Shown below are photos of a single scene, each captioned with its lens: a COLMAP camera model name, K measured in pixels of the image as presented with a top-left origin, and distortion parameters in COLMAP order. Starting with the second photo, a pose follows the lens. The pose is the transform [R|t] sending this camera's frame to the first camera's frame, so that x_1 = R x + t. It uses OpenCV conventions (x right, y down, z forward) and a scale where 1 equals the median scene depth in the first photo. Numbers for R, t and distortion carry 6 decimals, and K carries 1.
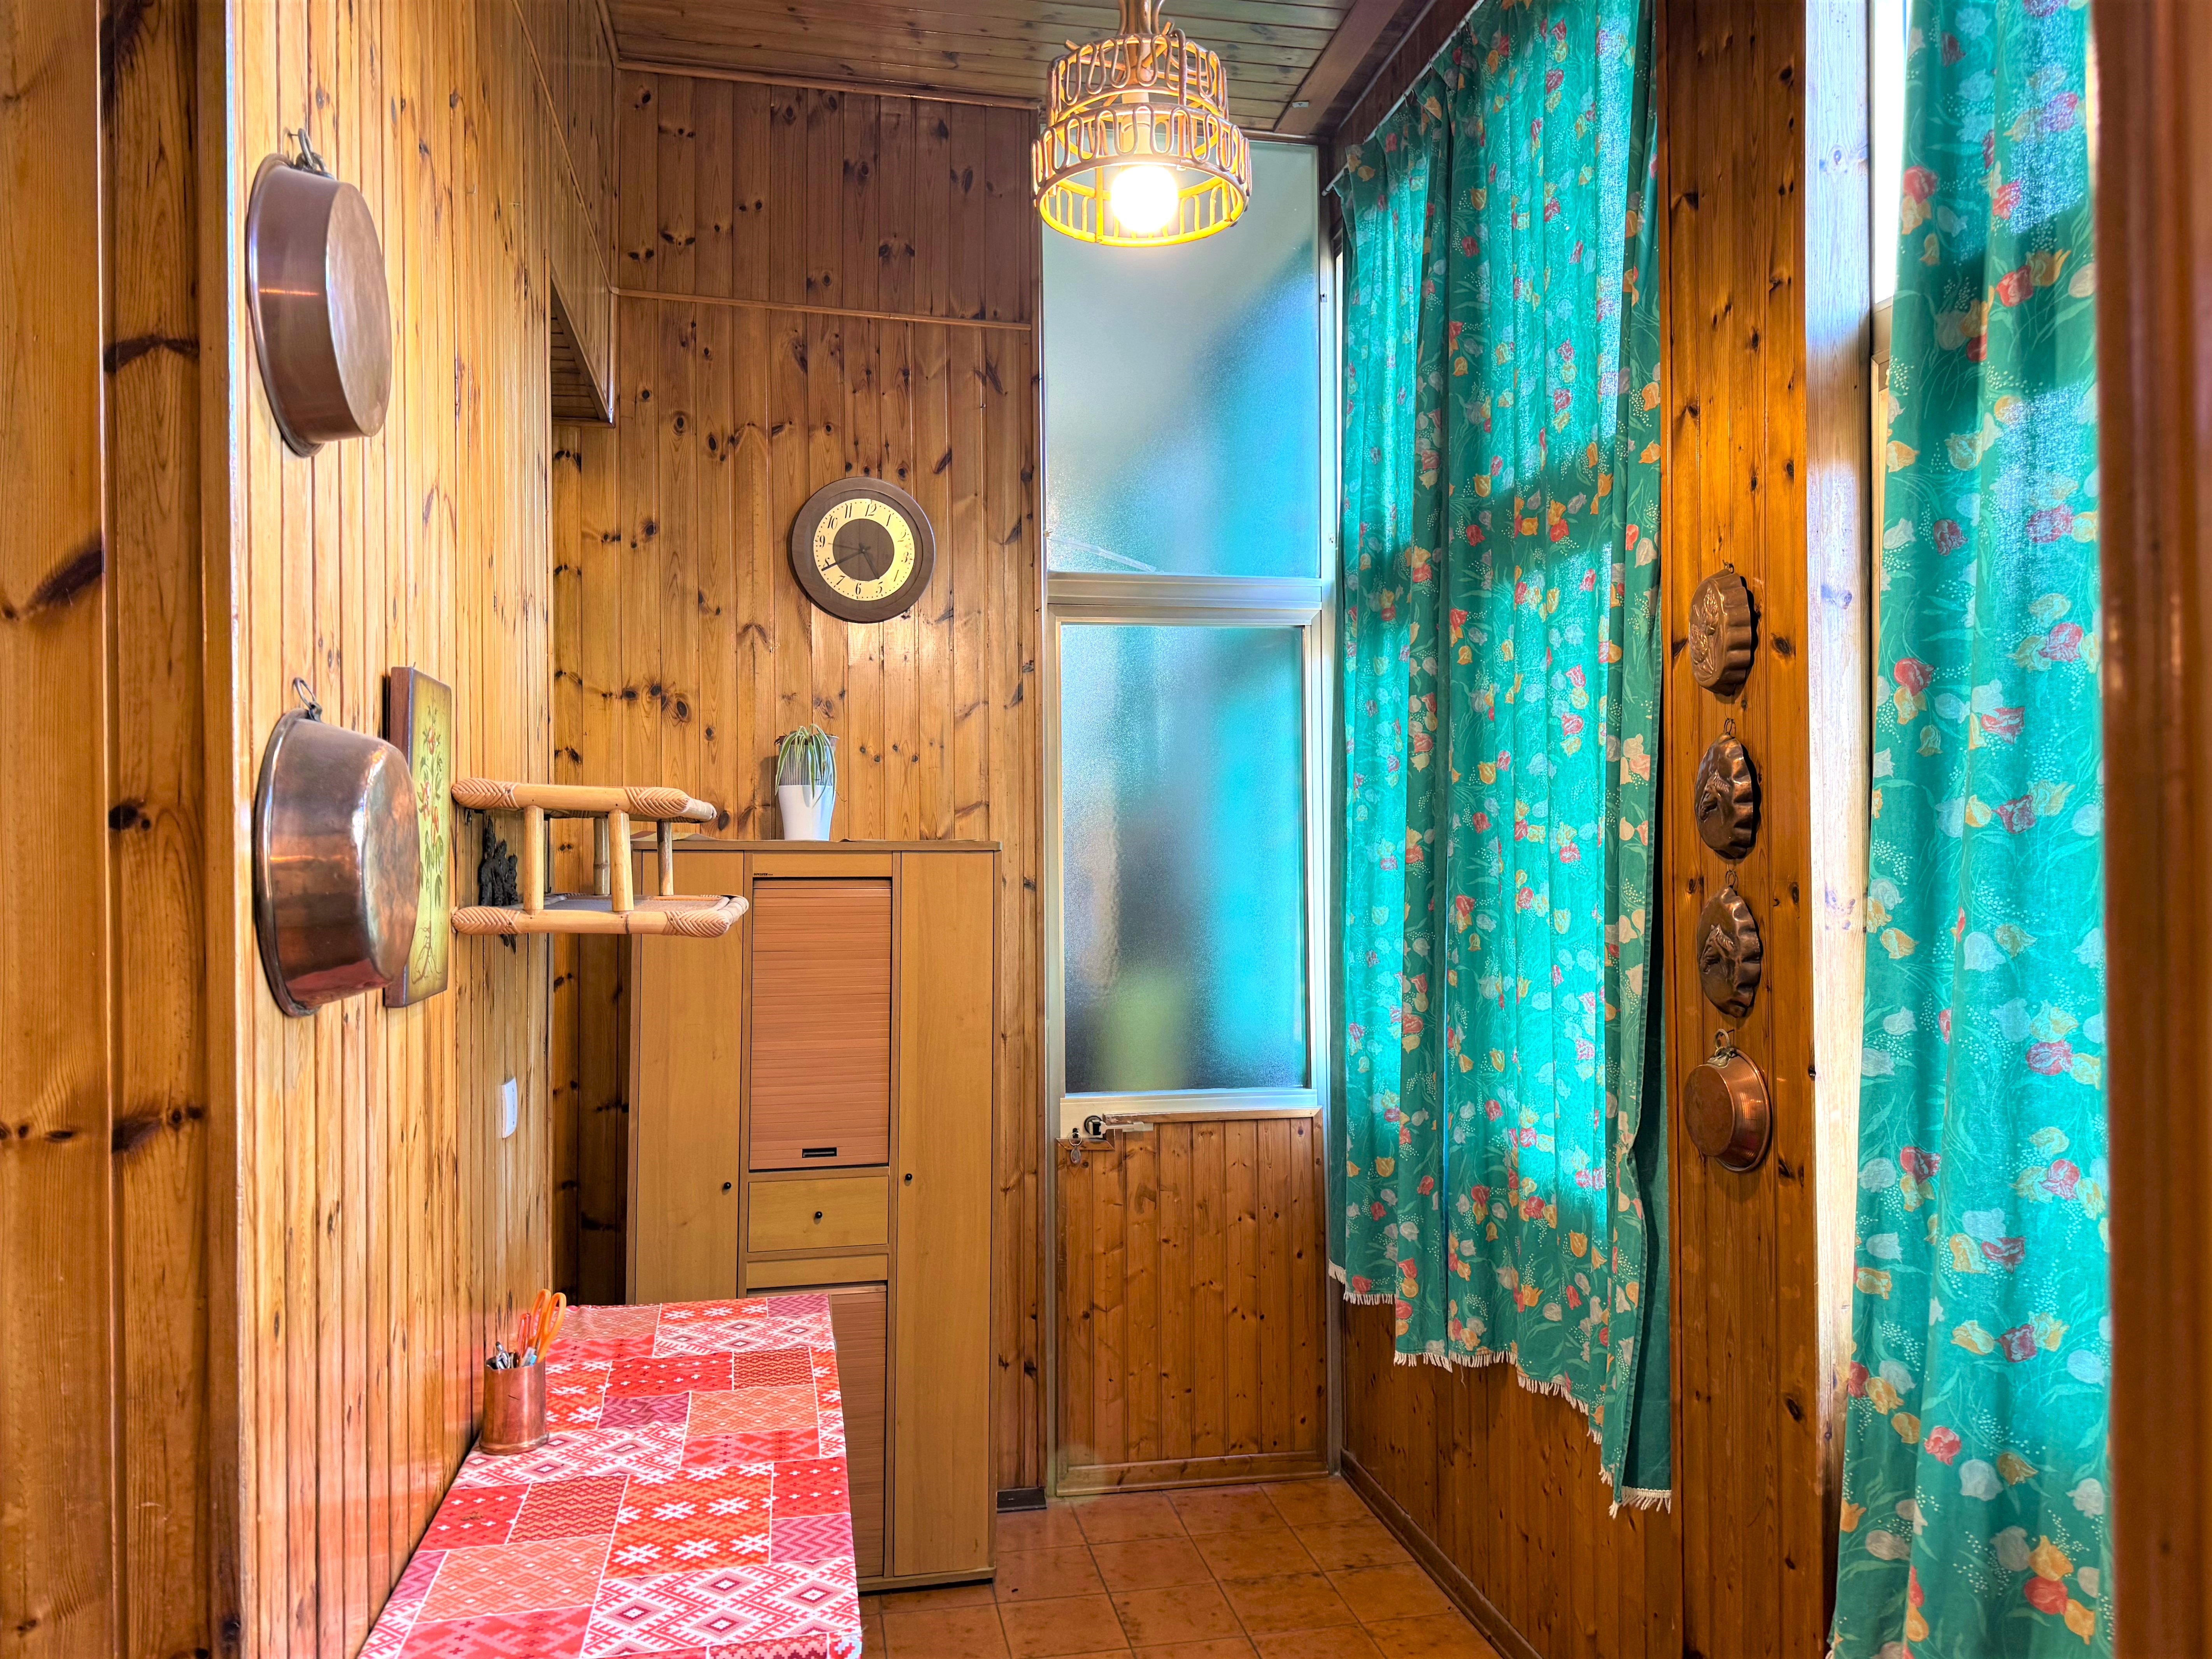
lens RADIAL K [[1563.1, 0, 1111.1], [0, 1563.1, 834.6], [0, 0, 1]] dist [0.002845, 0.004384]
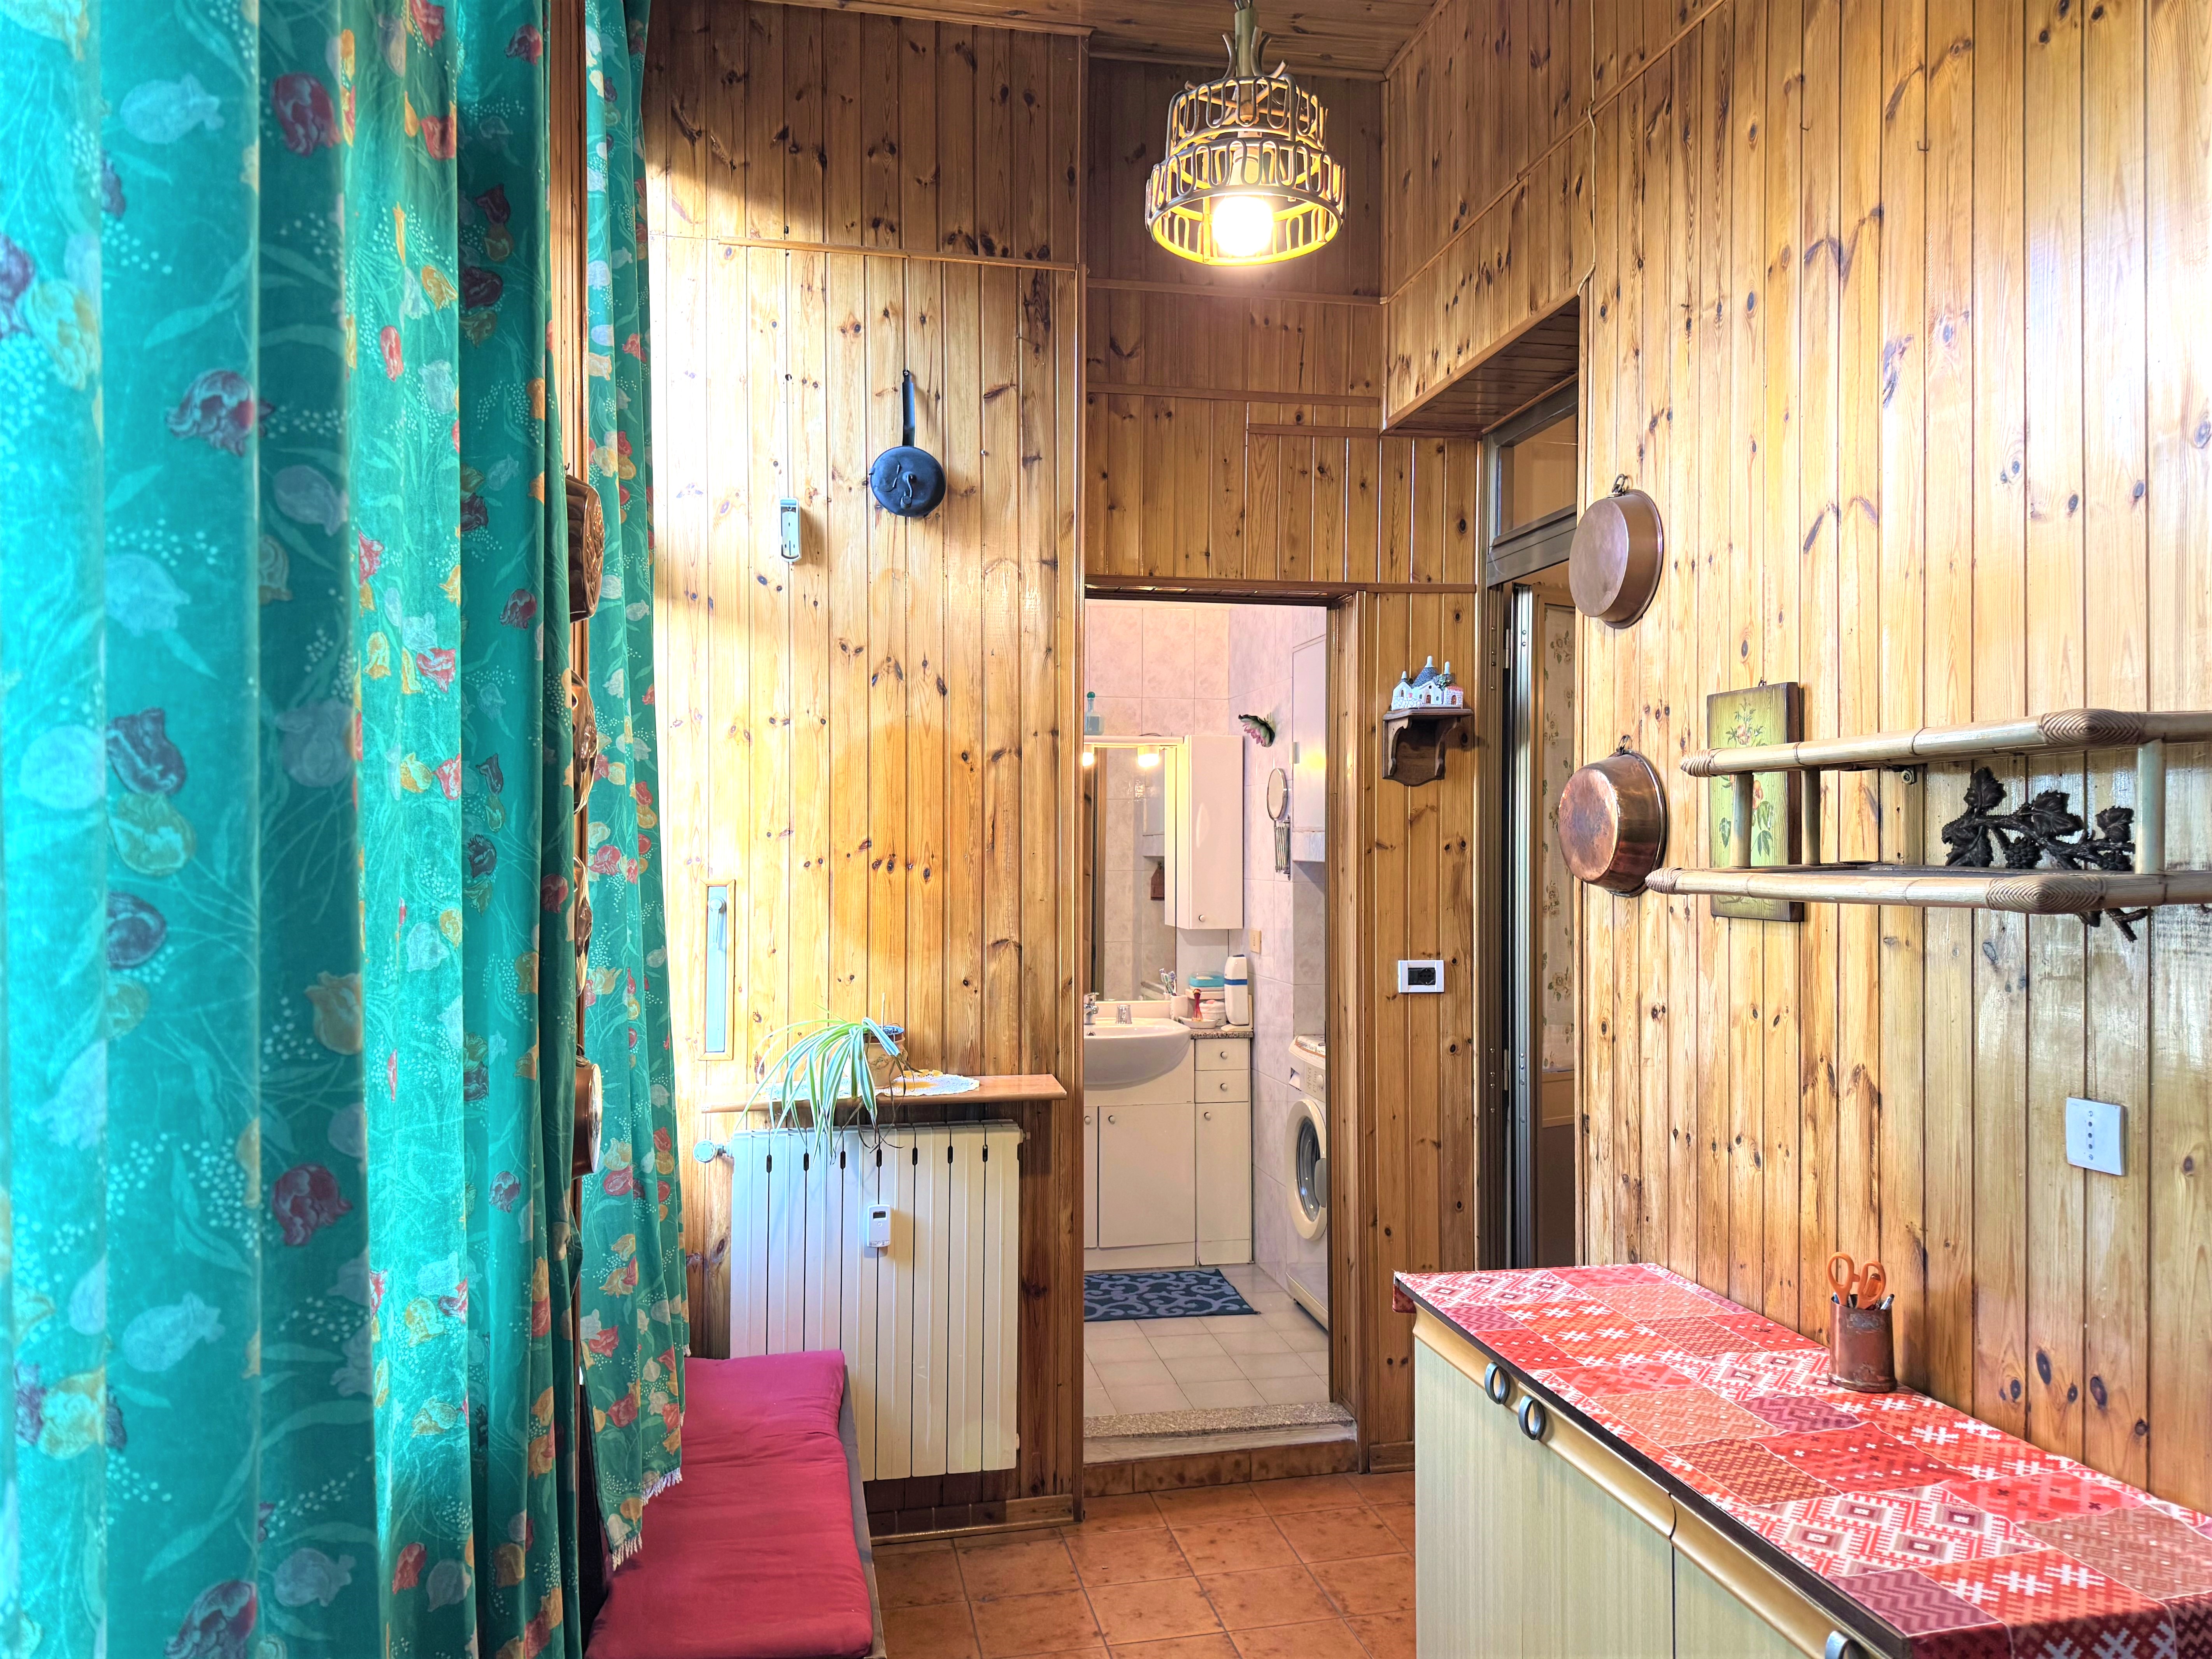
lens RADIAL K [[1563.1, 0, 1111.1], [0, 1563.1, 834.6], [0, 0, 1]] dist [0.002845, 0.004384]
pose [[-0.999944, 0.007661, -0.007360, 0.125891], [0.007746, 0.999903, -0.011539, 0.036008], [0.007270, -0.011595, -0.999906, 2.122824]]
